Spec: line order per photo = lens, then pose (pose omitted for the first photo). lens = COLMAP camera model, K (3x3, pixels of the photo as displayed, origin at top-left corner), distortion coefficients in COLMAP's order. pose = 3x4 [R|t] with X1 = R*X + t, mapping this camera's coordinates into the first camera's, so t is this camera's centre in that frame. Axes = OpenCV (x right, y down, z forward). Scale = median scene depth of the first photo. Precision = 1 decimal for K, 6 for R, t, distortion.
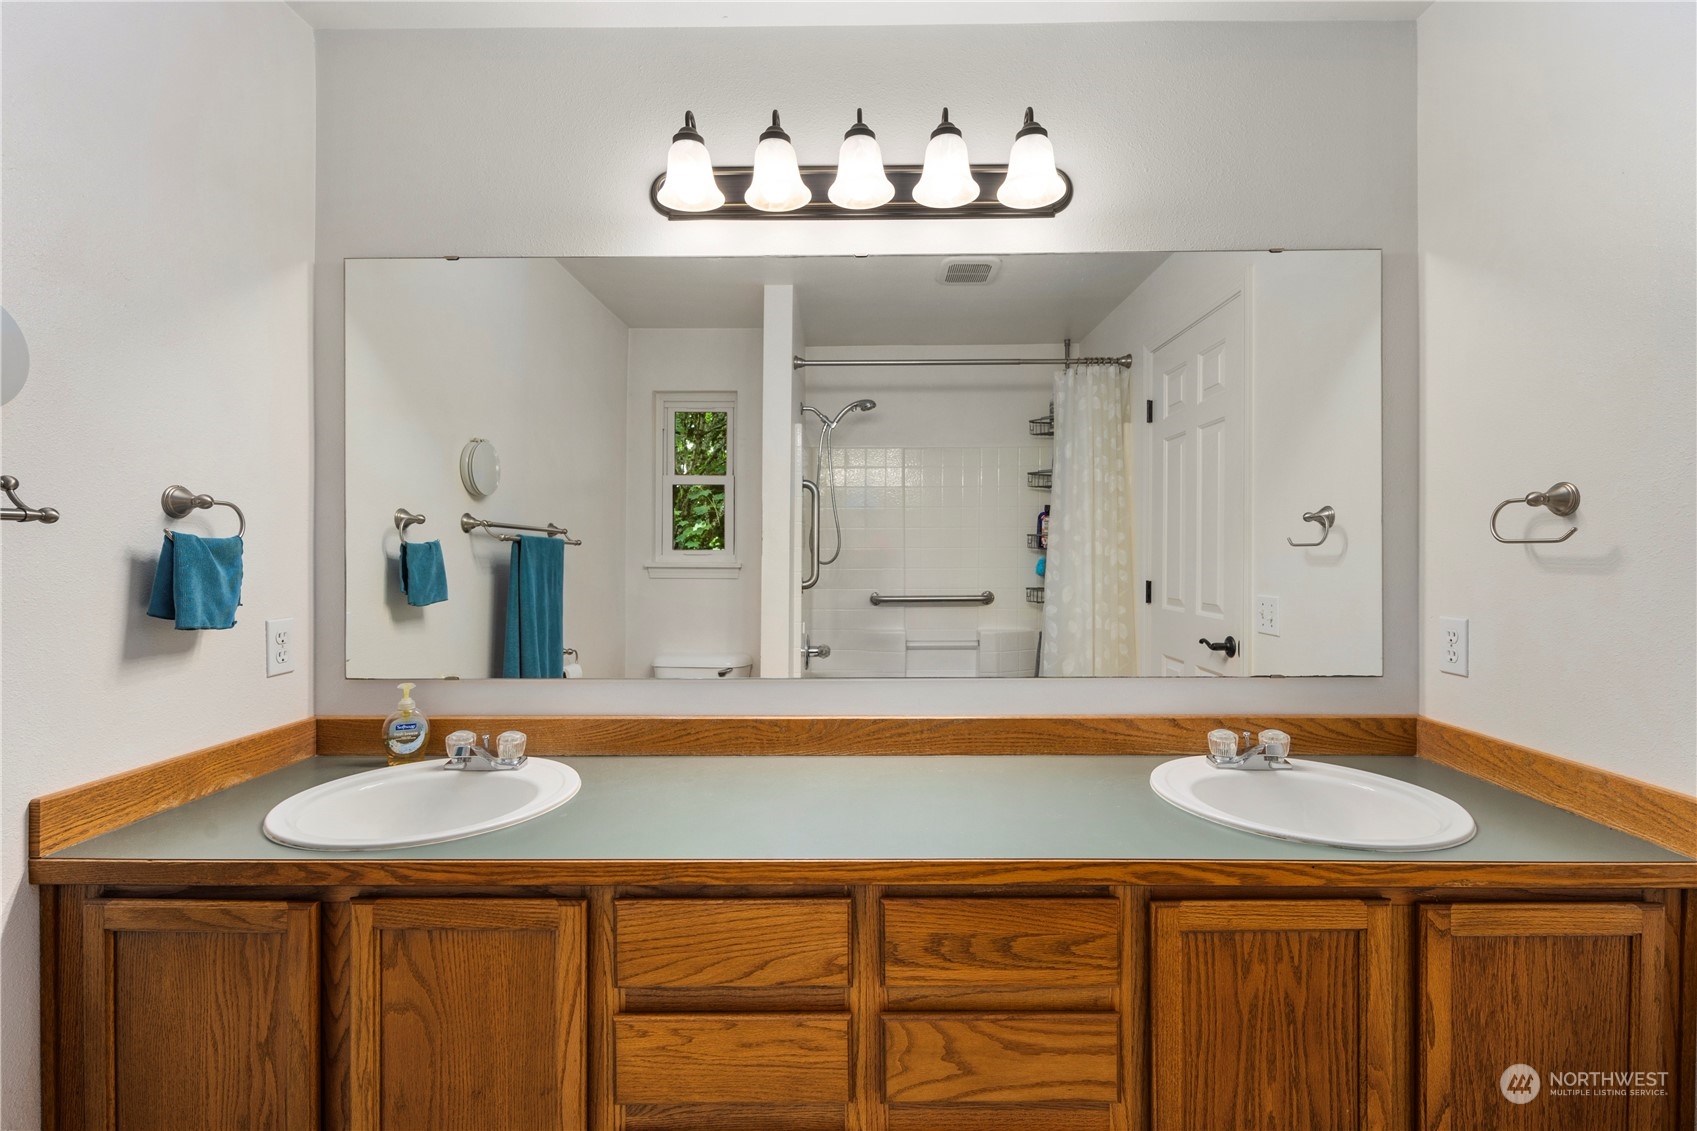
lens RADIAL K [[745.8, 0, 851.6], [0, 745.8, 546.3], [0, 0, 1]] dist [-0.000529, -0.000028]
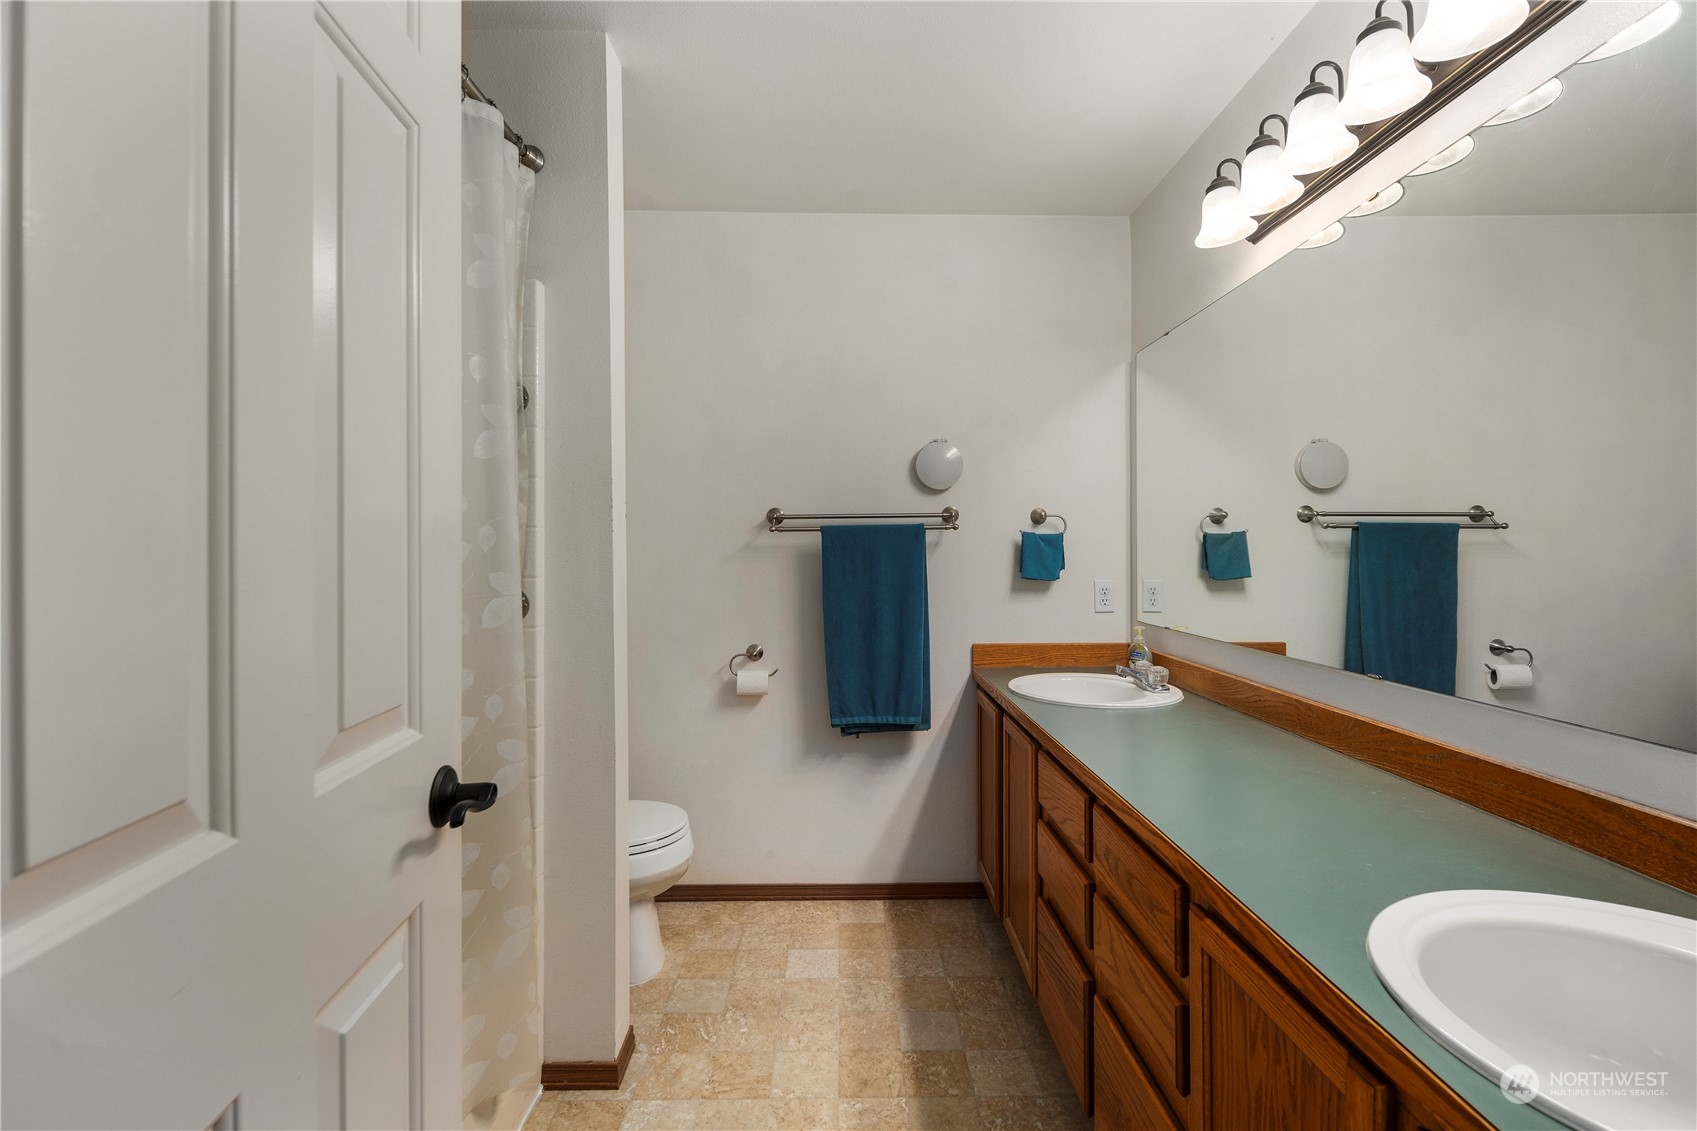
lens RADIAL K [[745.8, 0, 851.6], [0, 745.8, 546.3], [0, 0, 1]] dist [-0.000529, -0.000028]
pose [[0.023584, -0.000309, -0.999722, 0.901916], [0.017709, 0.999843, 0.000109, 0.009511], [0.999565, -0.017707, 0.023586, 0.369367]]
